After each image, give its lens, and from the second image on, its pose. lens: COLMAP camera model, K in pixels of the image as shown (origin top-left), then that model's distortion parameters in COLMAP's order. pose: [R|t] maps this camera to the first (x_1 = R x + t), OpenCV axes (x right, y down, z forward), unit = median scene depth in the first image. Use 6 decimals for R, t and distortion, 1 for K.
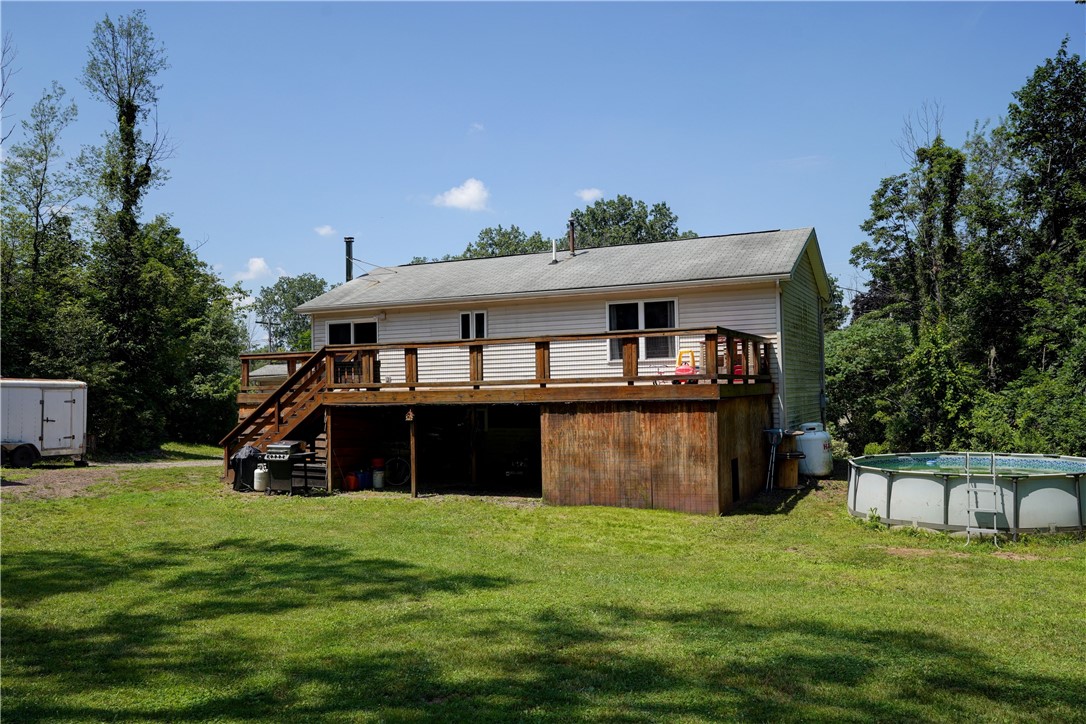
lens RADIAL K [[878.0, 0, 543.0], [0, 878.0, 362.0], [0, 0, 1]] dist [0.004180, -0.001377]
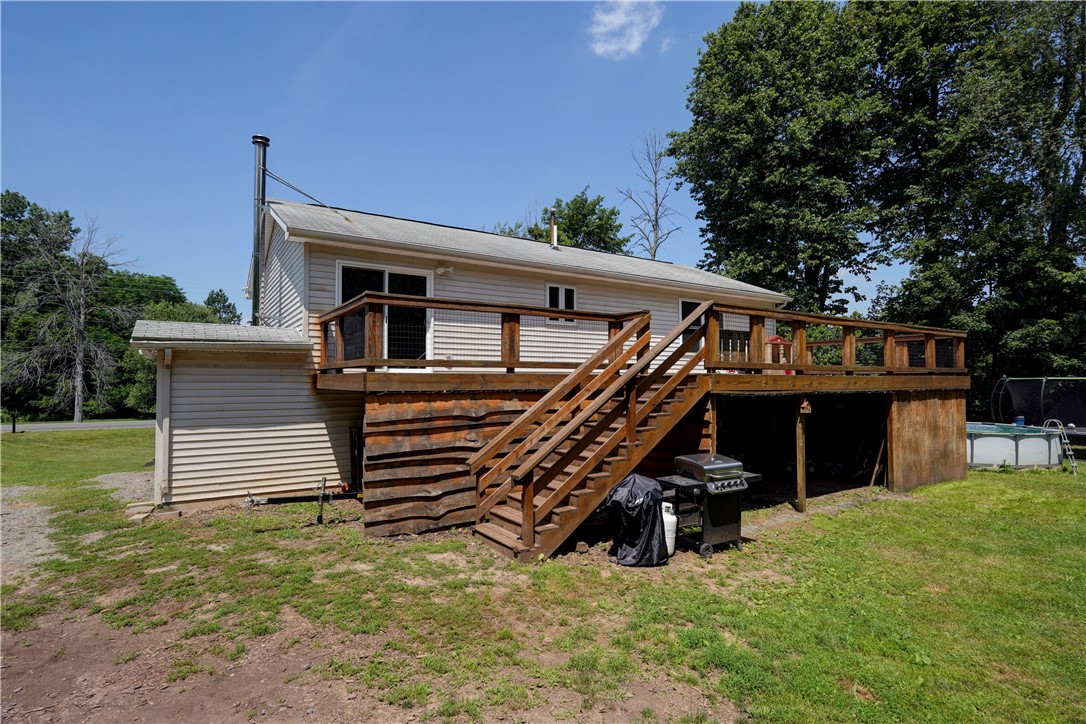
lens RADIAL K [[543.5, 0, 543.0], [0, 543.5, 362.0], [0, 0, 1]] dist [0.002562, 0.000284]
pose [[0.521900, 0.050428, 0.851515, -0.676132], [-0.036045, 0.998663, -0.037051, 0.046934], [-0.852245, -0.011356, 0.523020, 0.931065]]
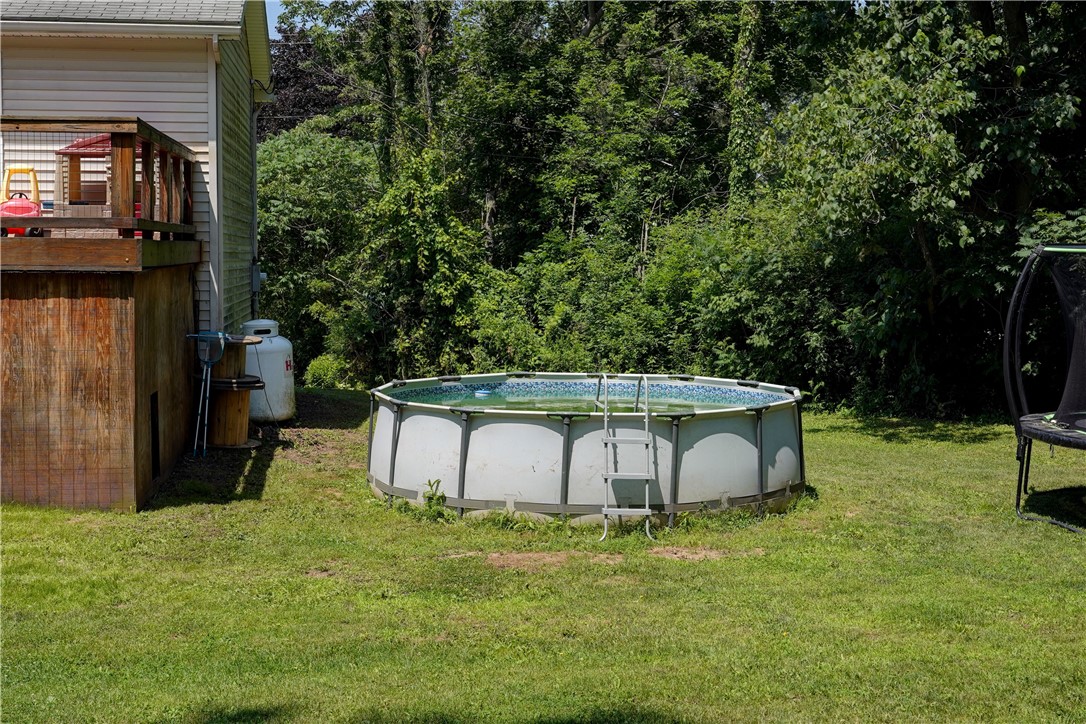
lens RADIAL K [[1613.4, 0, 543.0], [0, 1613.4, 362.0], [0, 0, 1]] dist [0.003368, -0.028305]
pose [[0.853085, -0.010421, 0.521668, -0.060403], [-0.039560, 0.995631, 0.084582, 0.007229], [-0.520270, -0.092792, 0.848945, 0.109811]]
